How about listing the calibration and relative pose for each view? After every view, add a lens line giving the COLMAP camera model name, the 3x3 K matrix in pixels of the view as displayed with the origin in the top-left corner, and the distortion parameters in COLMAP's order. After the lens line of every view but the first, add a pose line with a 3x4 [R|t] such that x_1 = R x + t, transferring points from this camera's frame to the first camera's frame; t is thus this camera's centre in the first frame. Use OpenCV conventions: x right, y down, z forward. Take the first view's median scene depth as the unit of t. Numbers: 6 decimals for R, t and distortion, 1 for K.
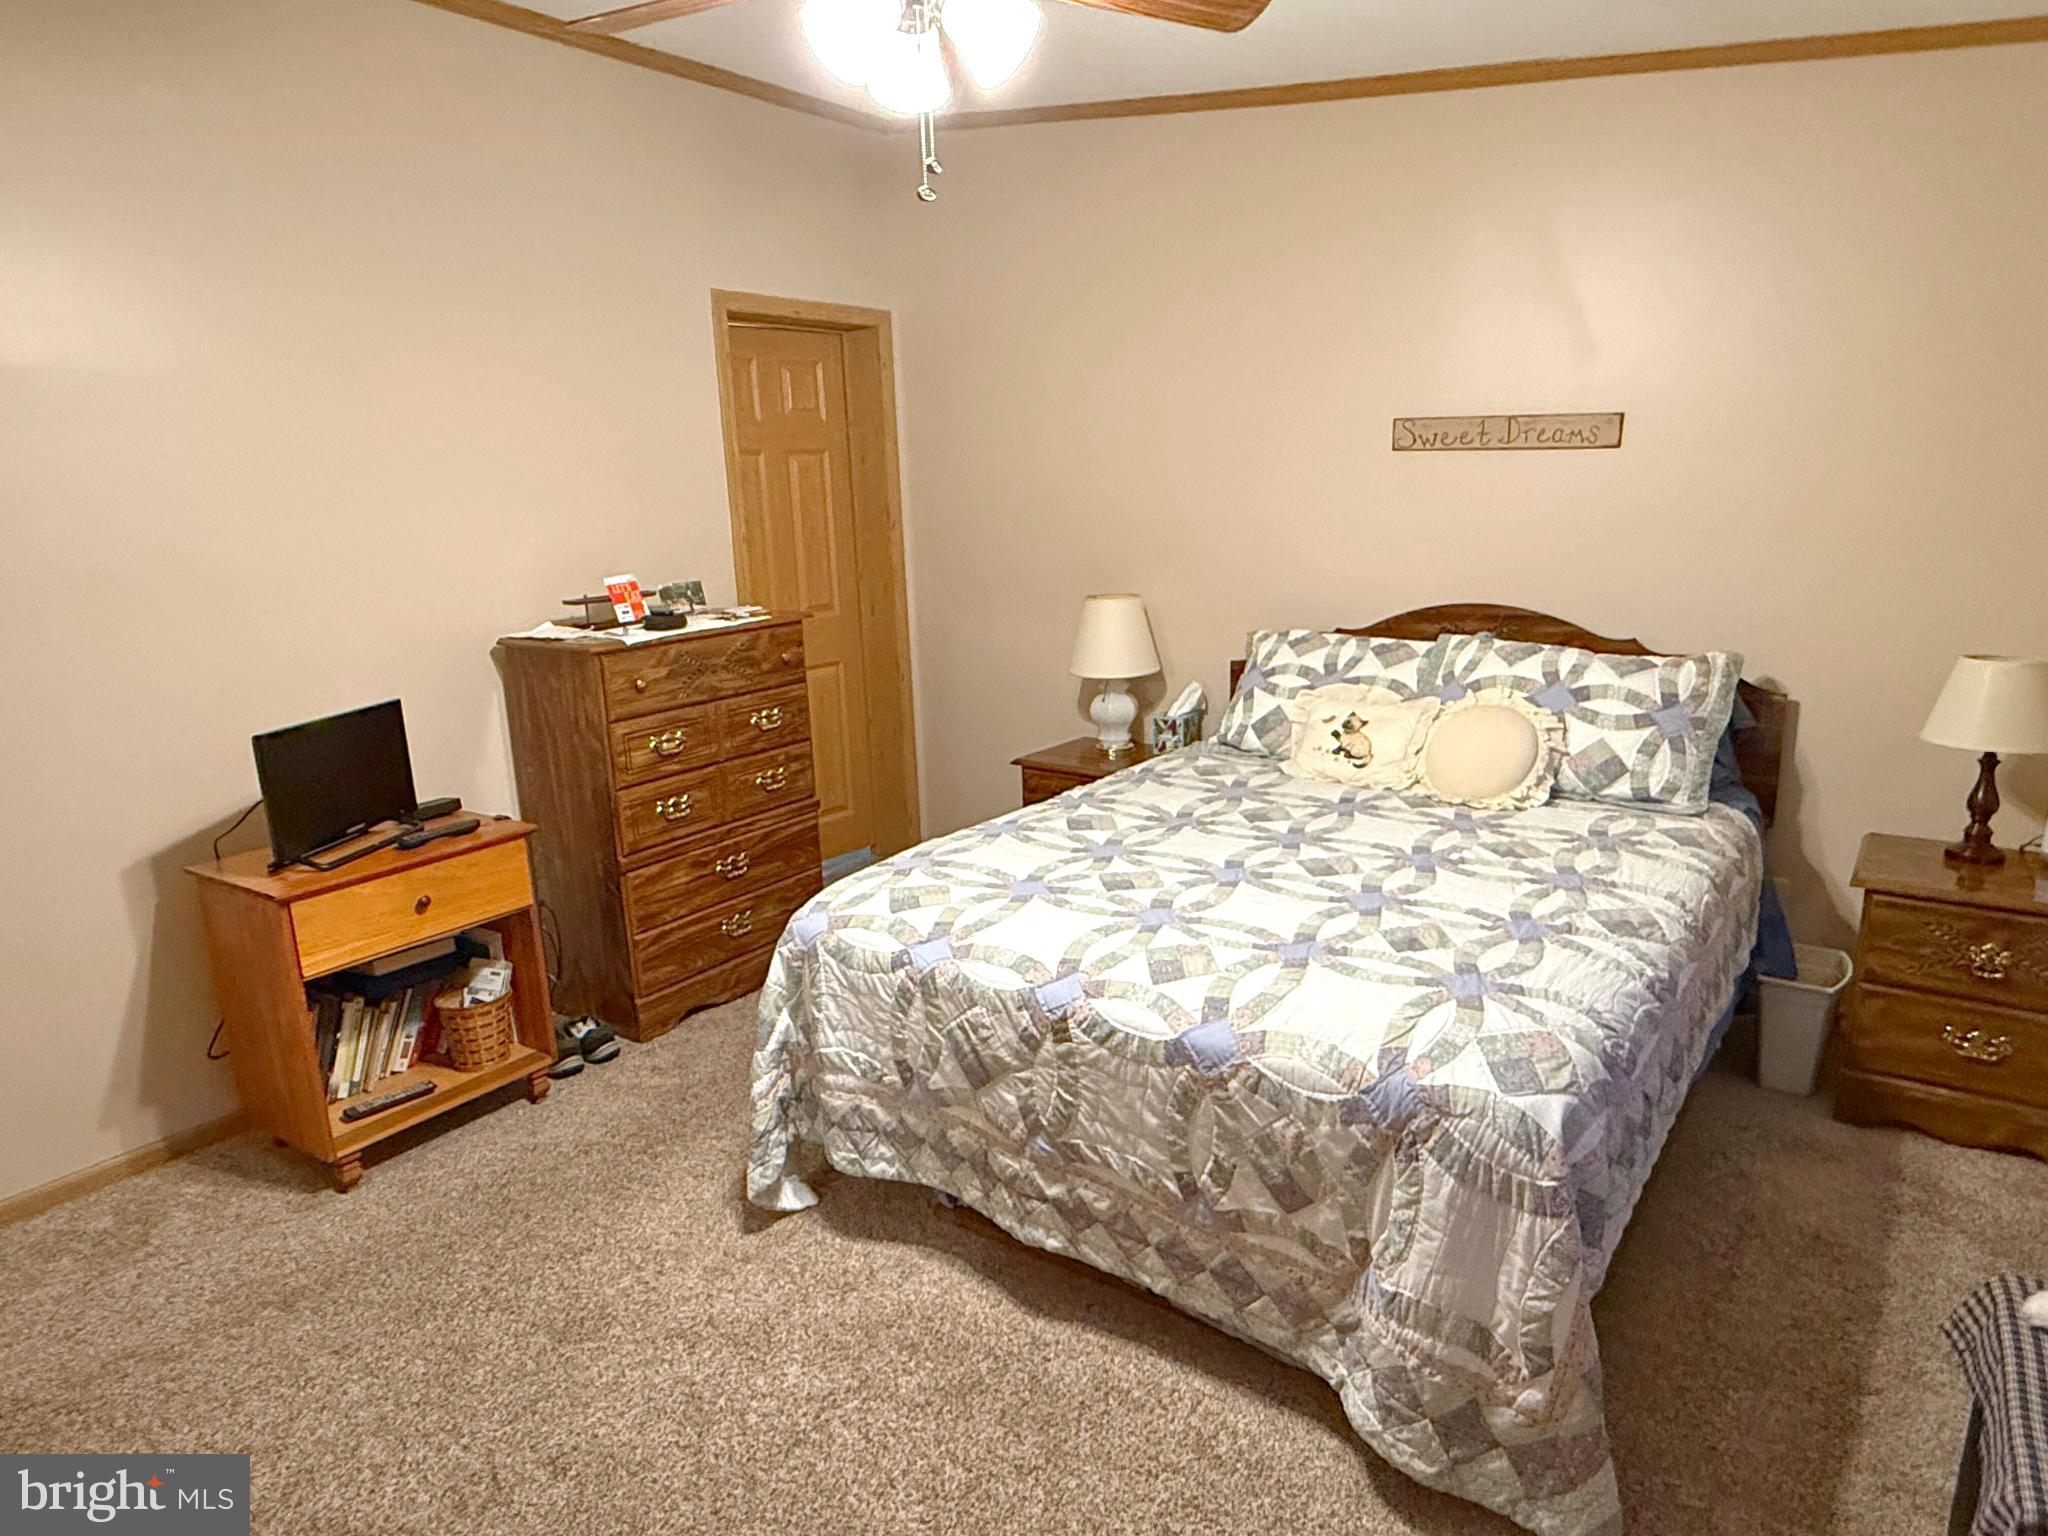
lens RADIAL K [[1253.9, 0, 1022.8], [0, 1253.9, 775.5], [0, 0, 1]] dist [0.000156, 0.001964]
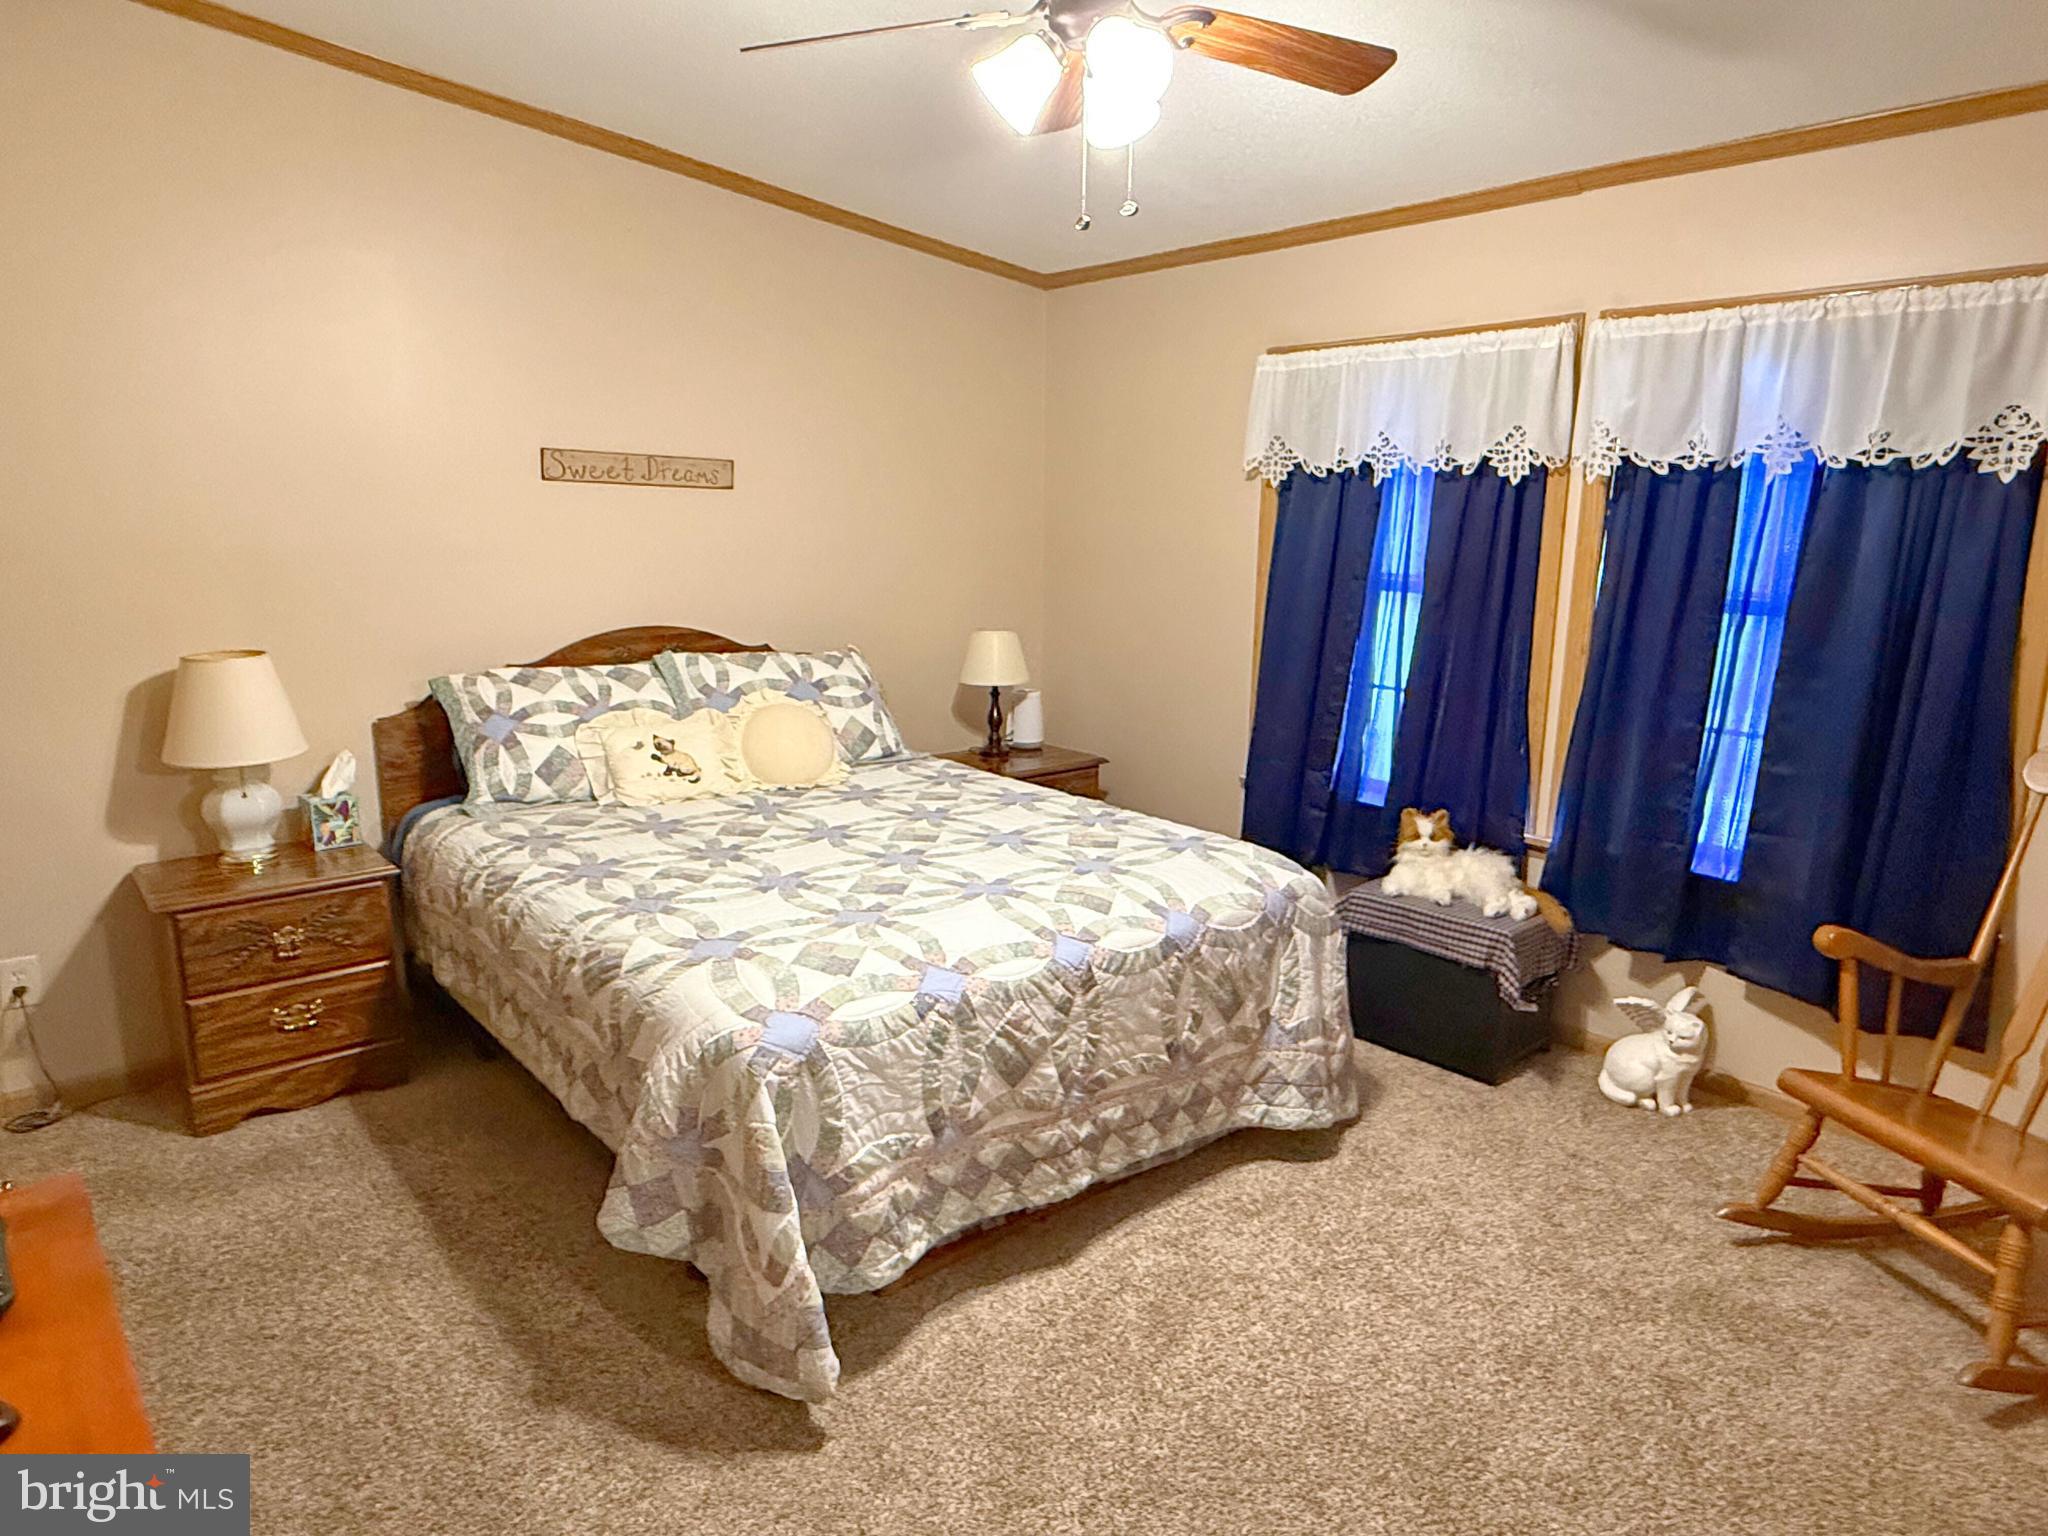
lens RADIAL K [[1253.9, 0, 1021.1], [0, 1253.9, 764.8], [0, 0, 1]] dist [0.000156, 0.001964]
pose [[0.237142, -0.160574, 0.958113, -0.953551], [0.211496, 0.971123, 0.110407, -0.112627], [-0.948174, 0.176455, 0.264255, 0.670744]]
